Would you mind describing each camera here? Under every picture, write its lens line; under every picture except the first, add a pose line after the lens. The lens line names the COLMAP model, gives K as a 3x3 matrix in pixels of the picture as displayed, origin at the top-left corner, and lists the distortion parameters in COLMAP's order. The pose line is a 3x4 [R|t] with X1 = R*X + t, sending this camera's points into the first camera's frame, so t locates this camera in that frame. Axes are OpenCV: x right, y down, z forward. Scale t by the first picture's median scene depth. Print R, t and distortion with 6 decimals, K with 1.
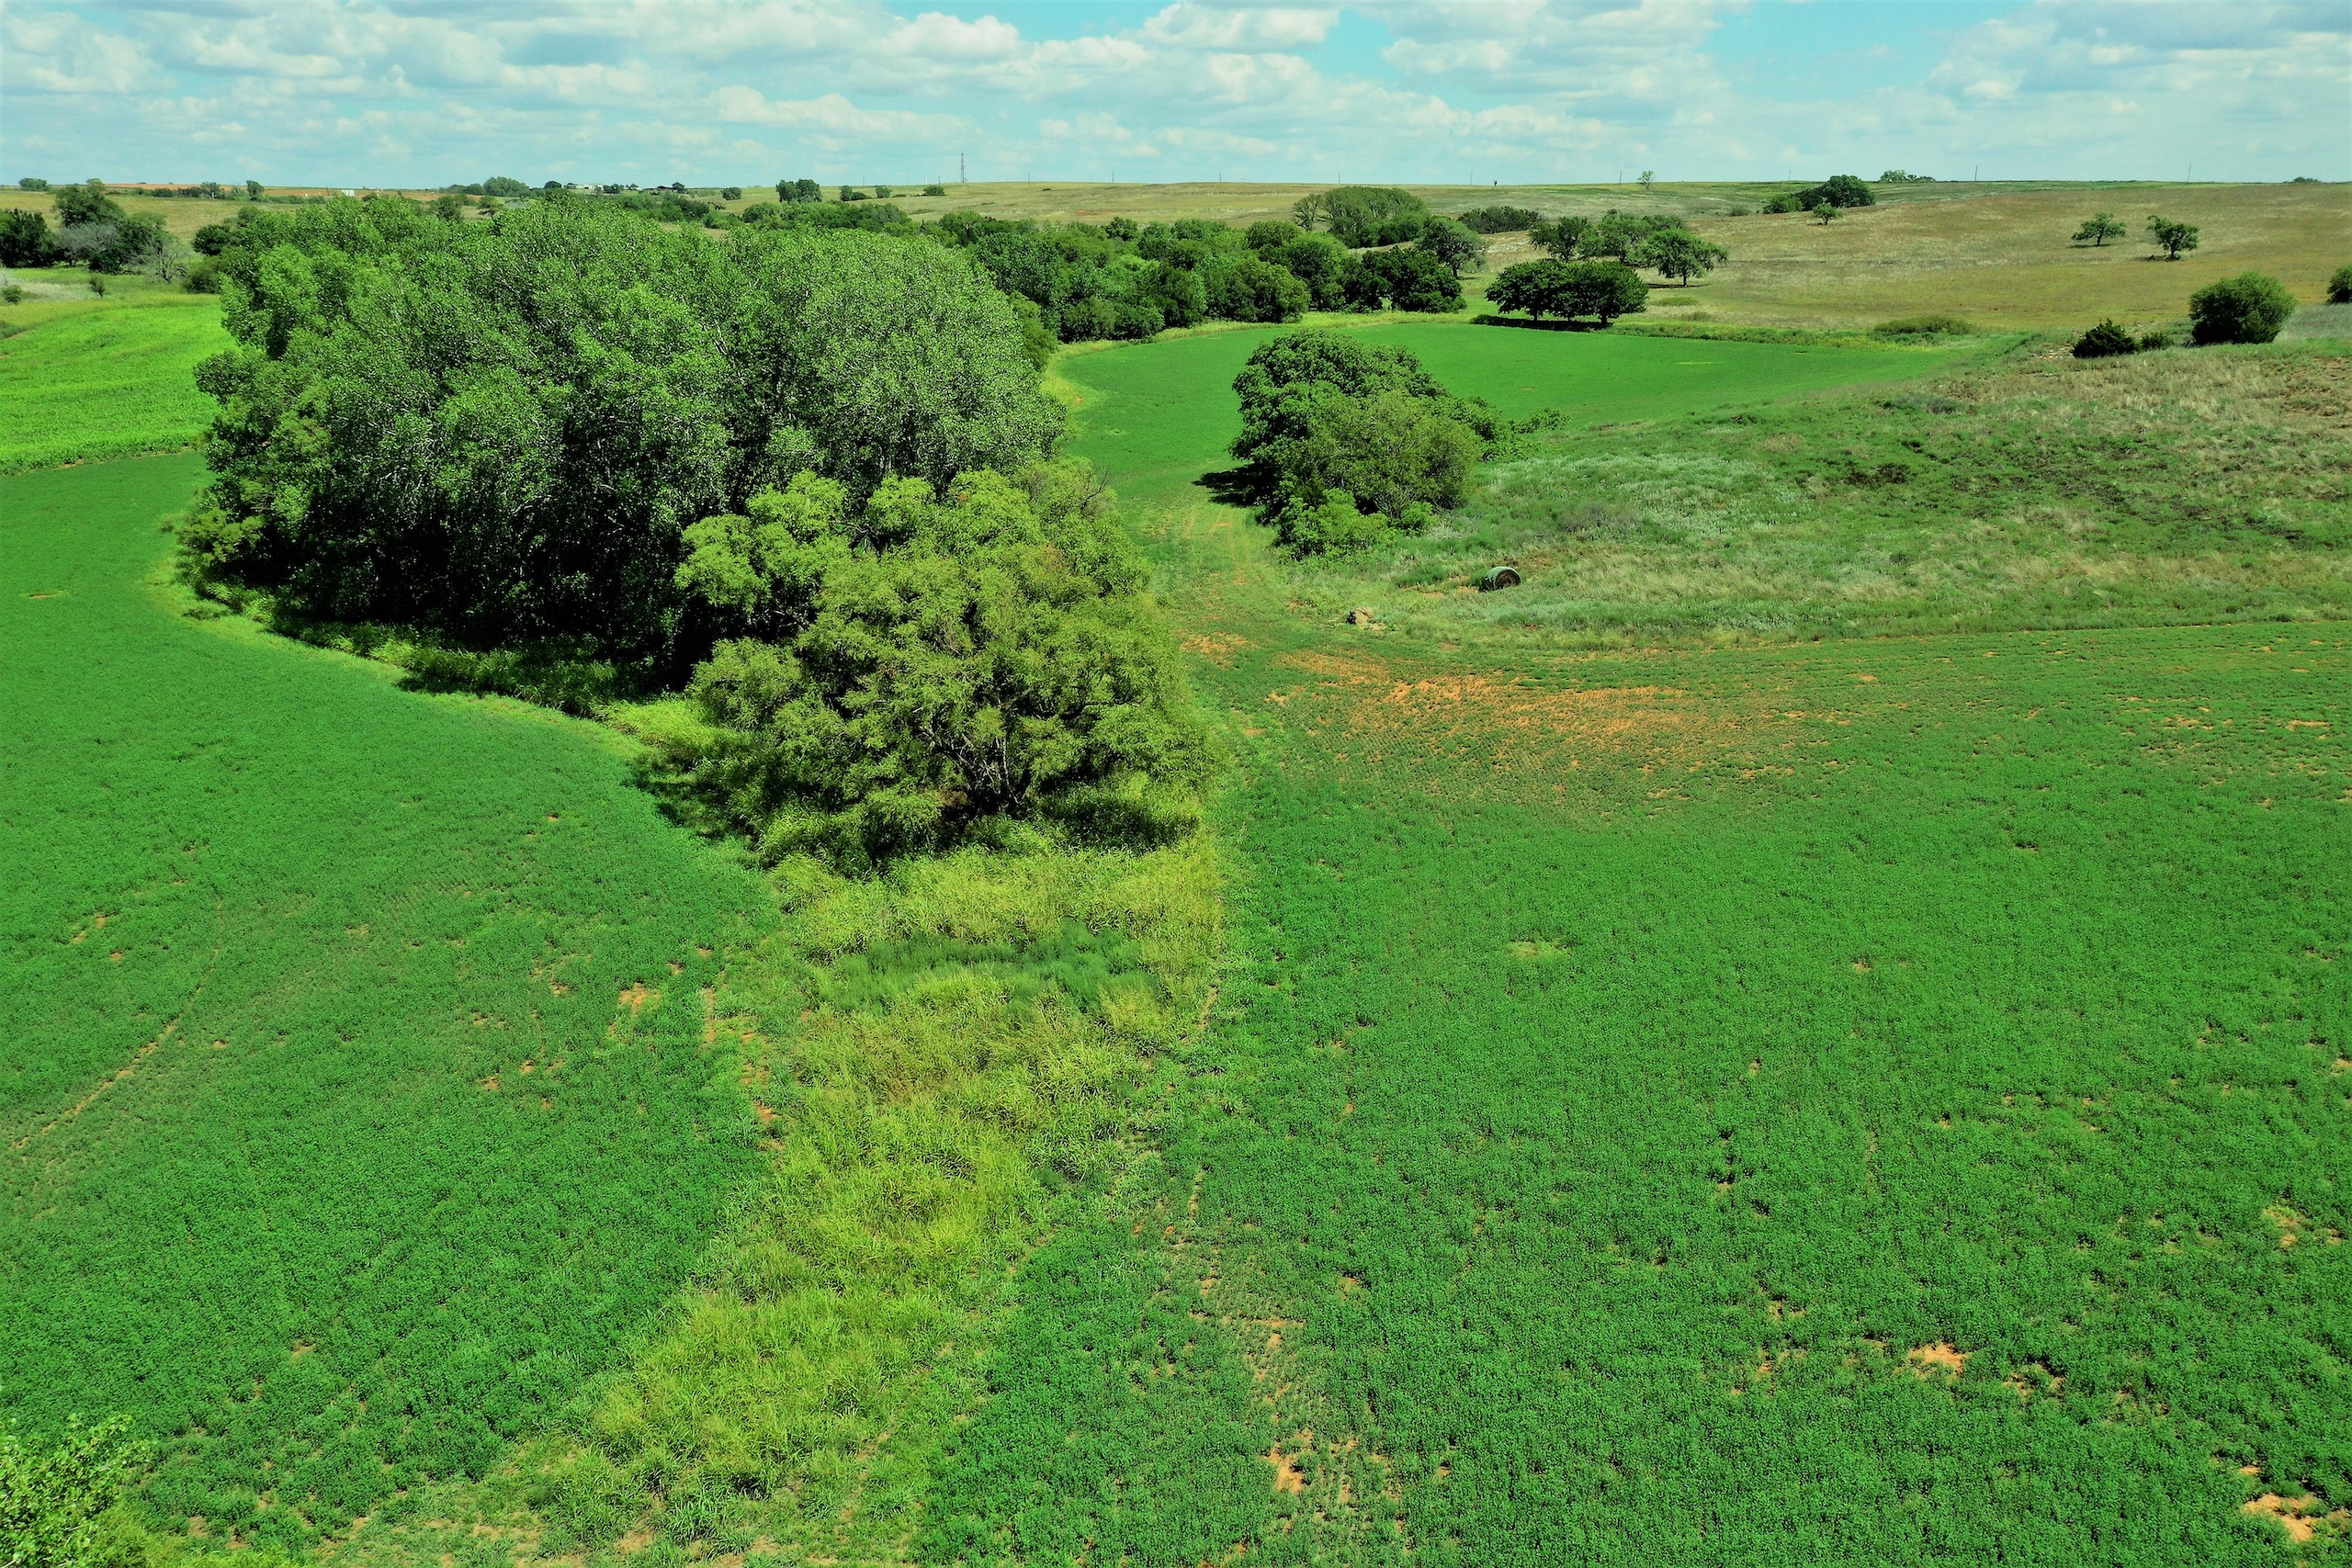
lens RADIAL K [[1841.0, 0, 1172.6], [0, 1841.0, 789.7], [0, 0, 1]] dist [-0.010078, 0.001943]
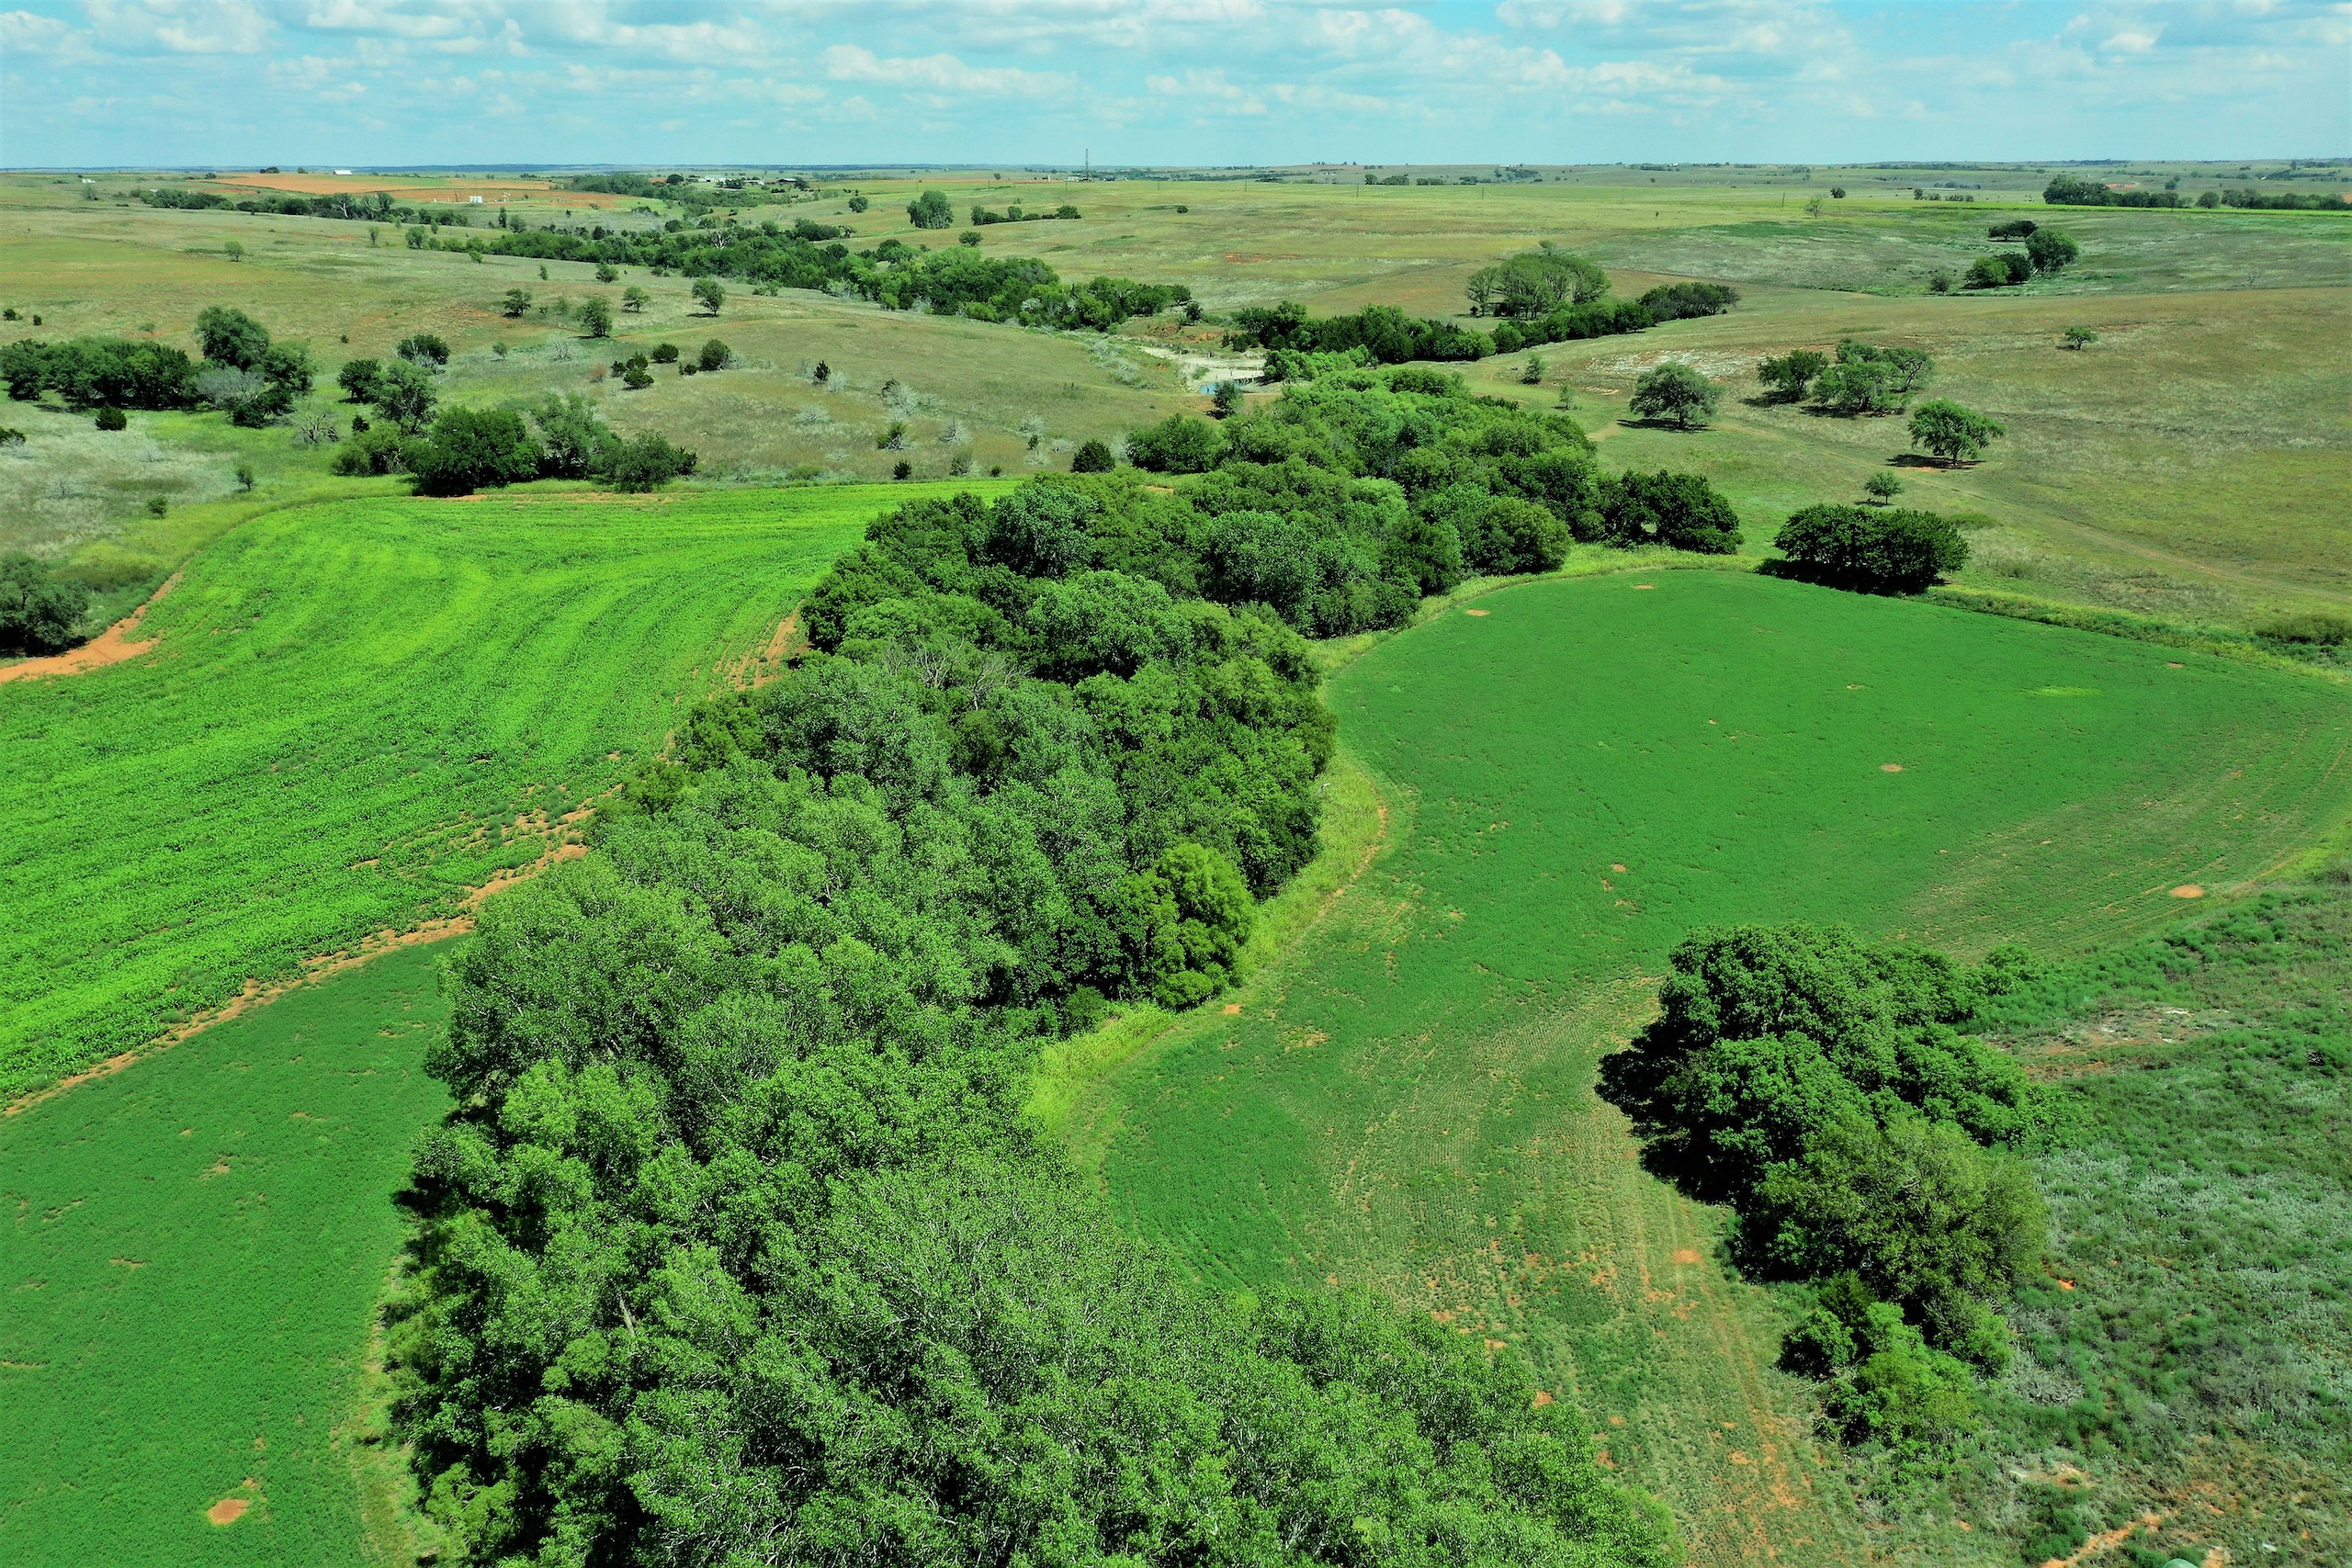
lens RADIAL K [[1837.2, 0, 1177.1], [0, 1837.2, 789.2], [0, 0, 1]] dist [-0.012765, 0.001318]
pose [[0.998607, 0.014856, -0.050627, -0.149644], [-0.013752, 0.999662, 0.022076, -0.350943], [0.050937, -0.021349, 0.998474, 0.212681]]
